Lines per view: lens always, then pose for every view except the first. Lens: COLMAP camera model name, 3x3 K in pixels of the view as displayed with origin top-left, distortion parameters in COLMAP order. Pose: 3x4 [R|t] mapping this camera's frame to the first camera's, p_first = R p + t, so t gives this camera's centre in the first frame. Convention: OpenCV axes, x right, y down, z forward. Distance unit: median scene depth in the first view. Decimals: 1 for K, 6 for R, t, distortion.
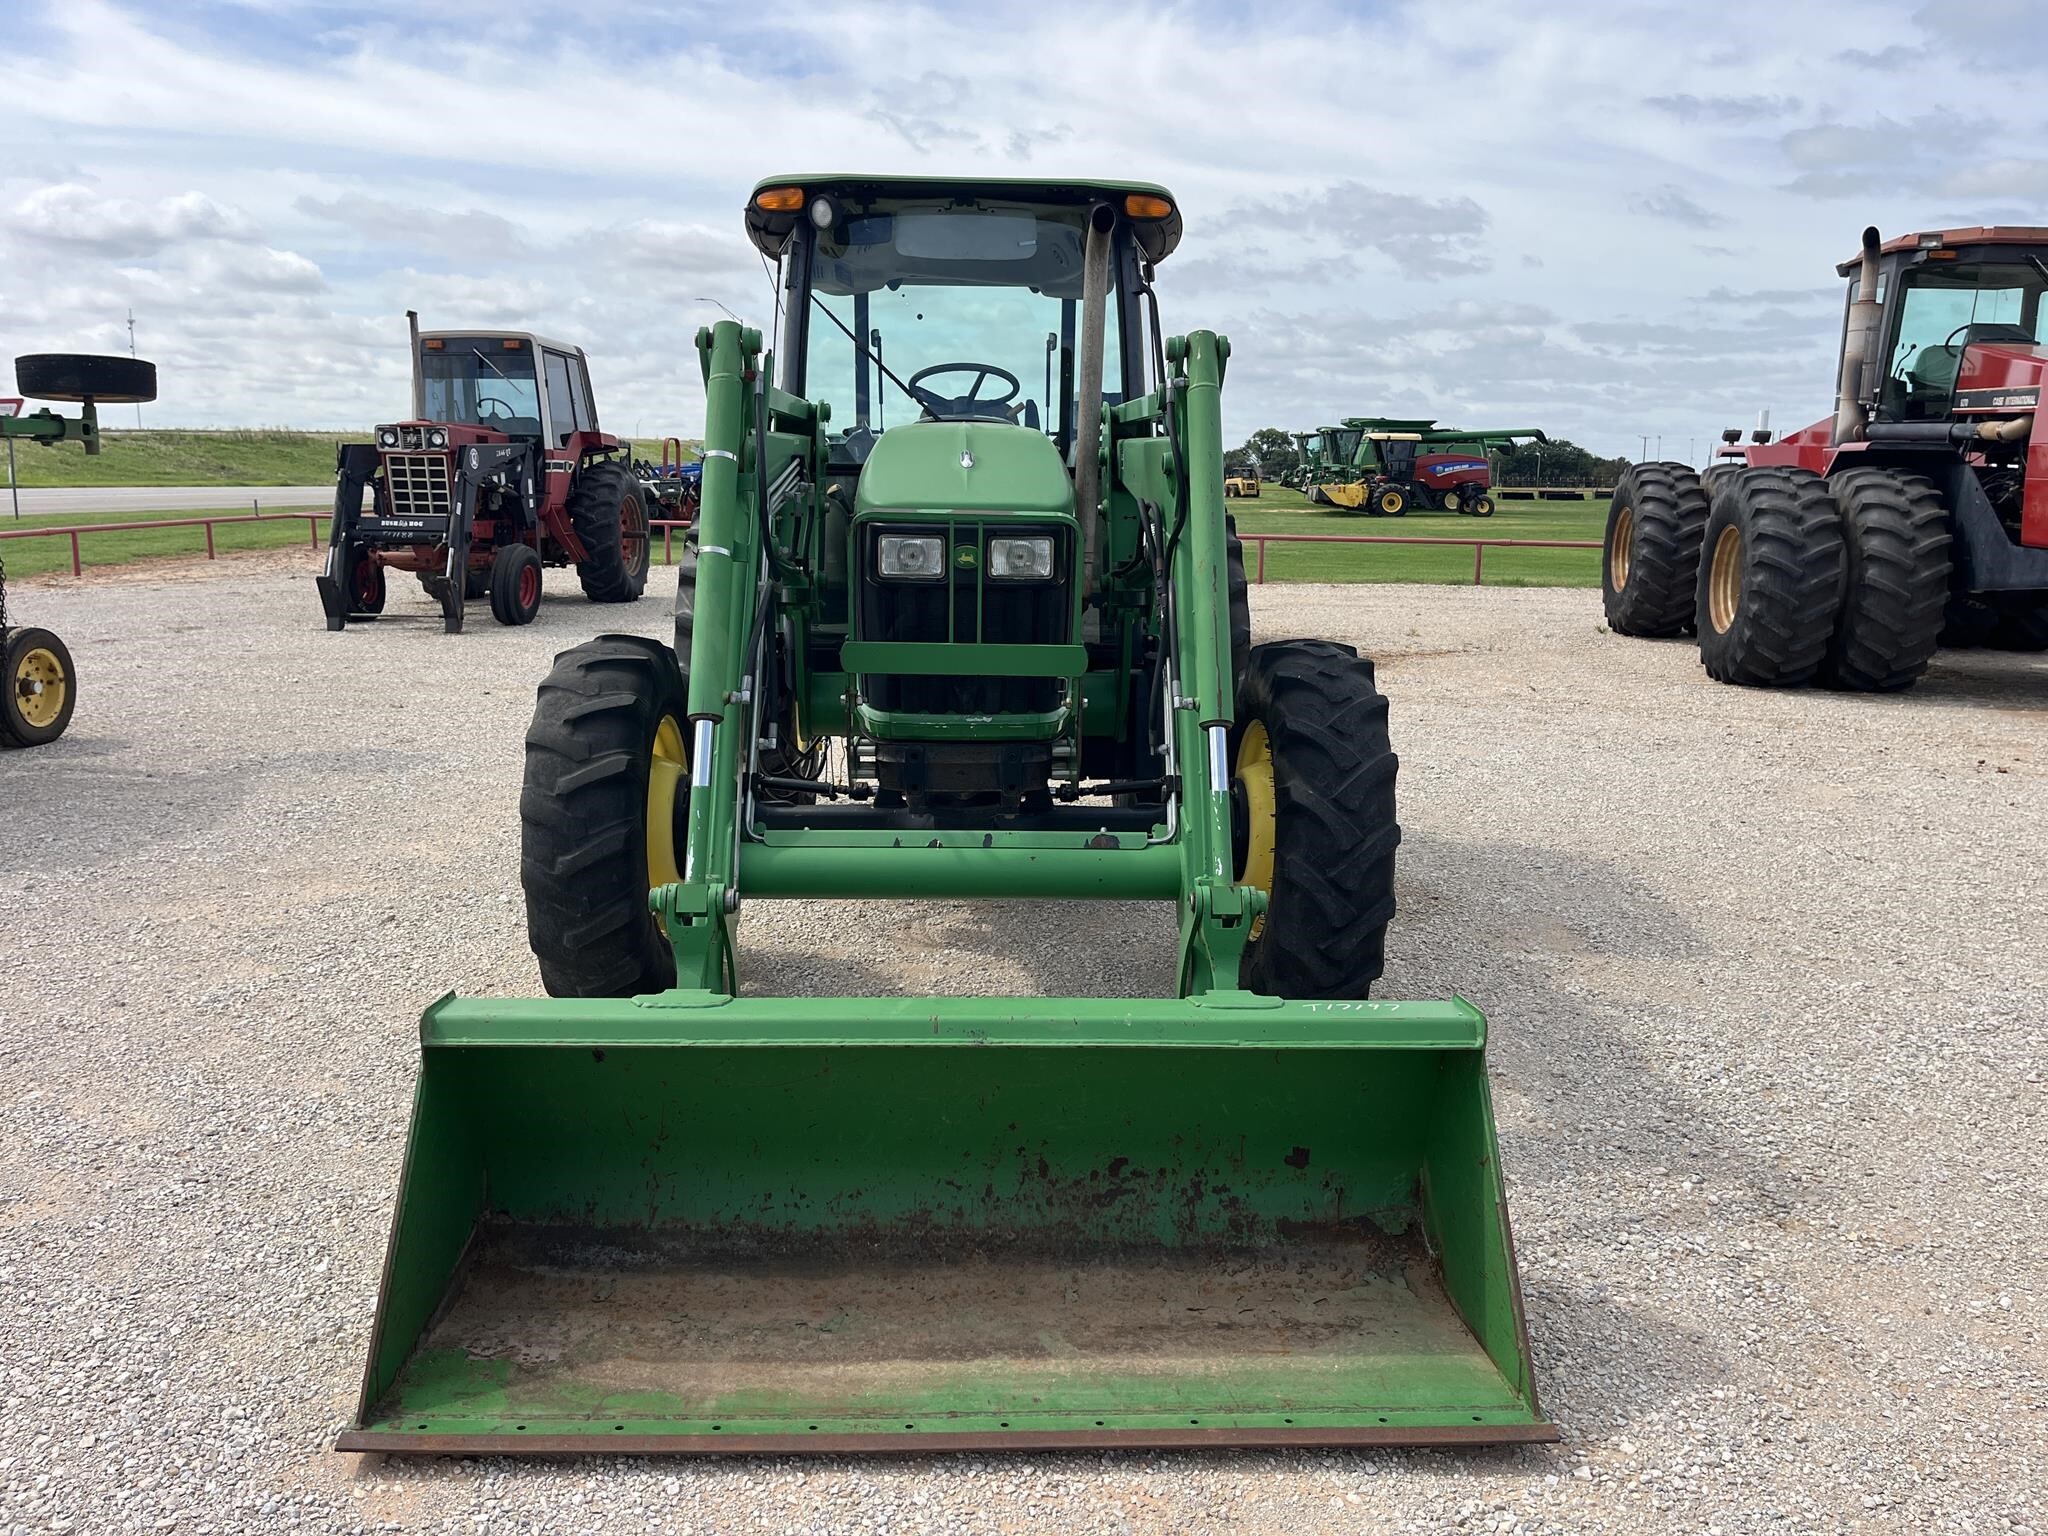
lens RADIAL K [[1534.7, 0, 1019.8], [0, 1534.7, 769.2], [0, 0, 1]] dist [0.066118, -0.087101]
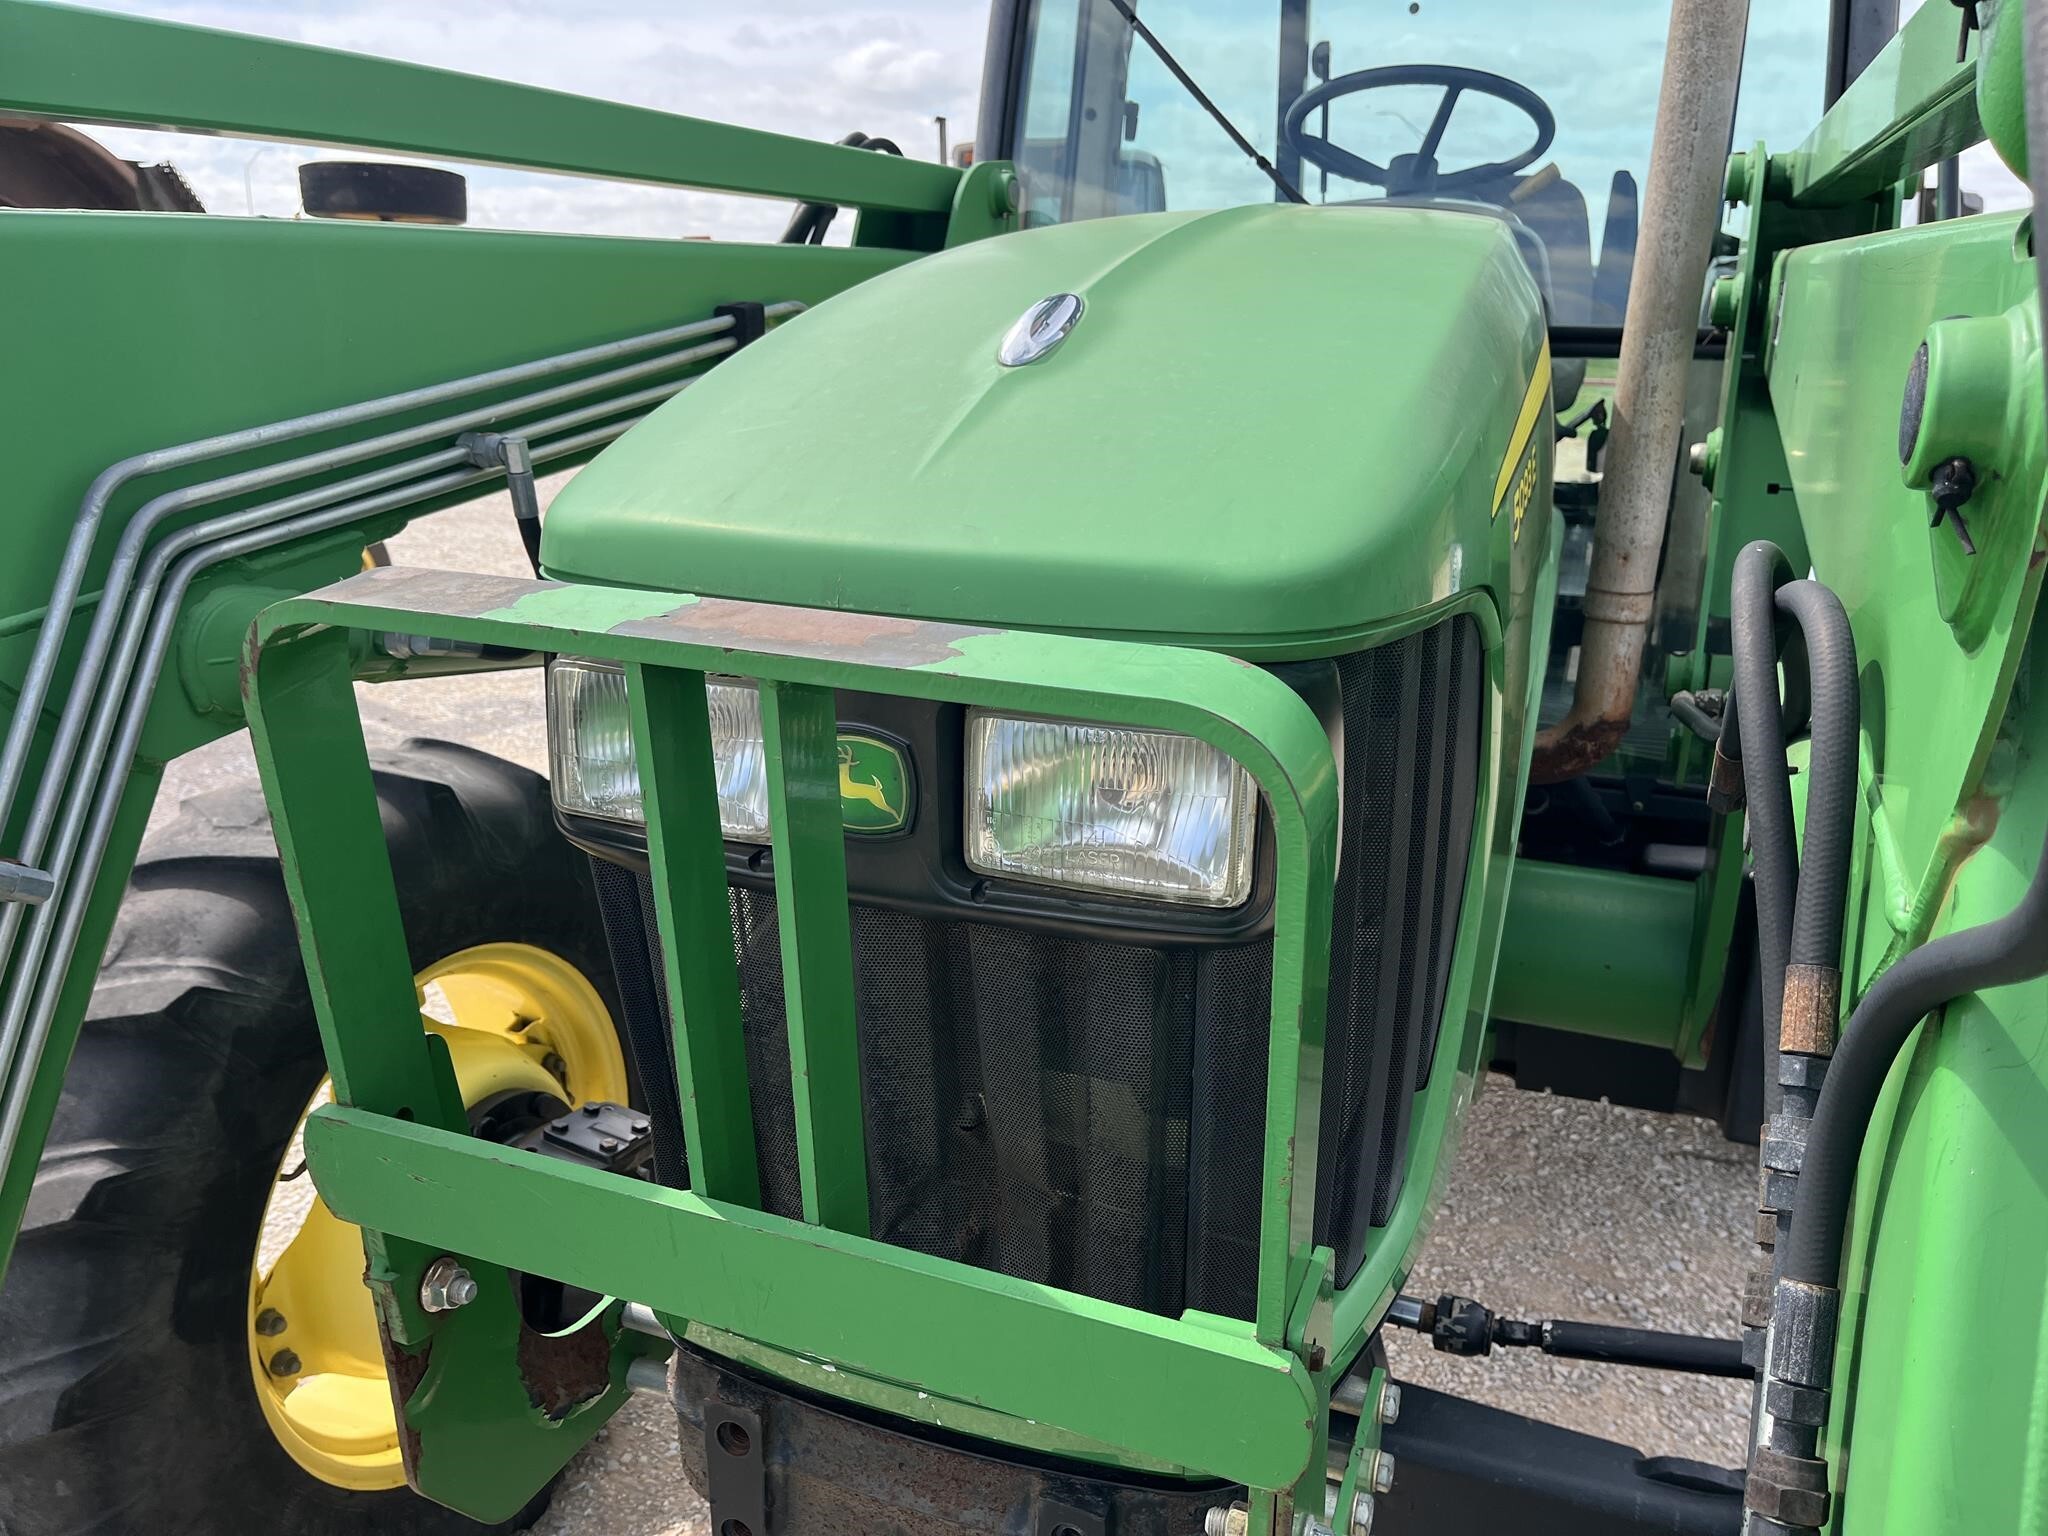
lens RADIAL K [[1592.5, 0, 1009.3], [0, 1592.5, 769.0], [0, 0, 1]] dist [0.062314, -0.092042]
pose [[0.920159, 0.114507, -0.374427, 0.053752], [-0.079564, 0.991012, 0.107540, -0.126751], [0.383376, -0.069163, 0.920999, 0.603572]]
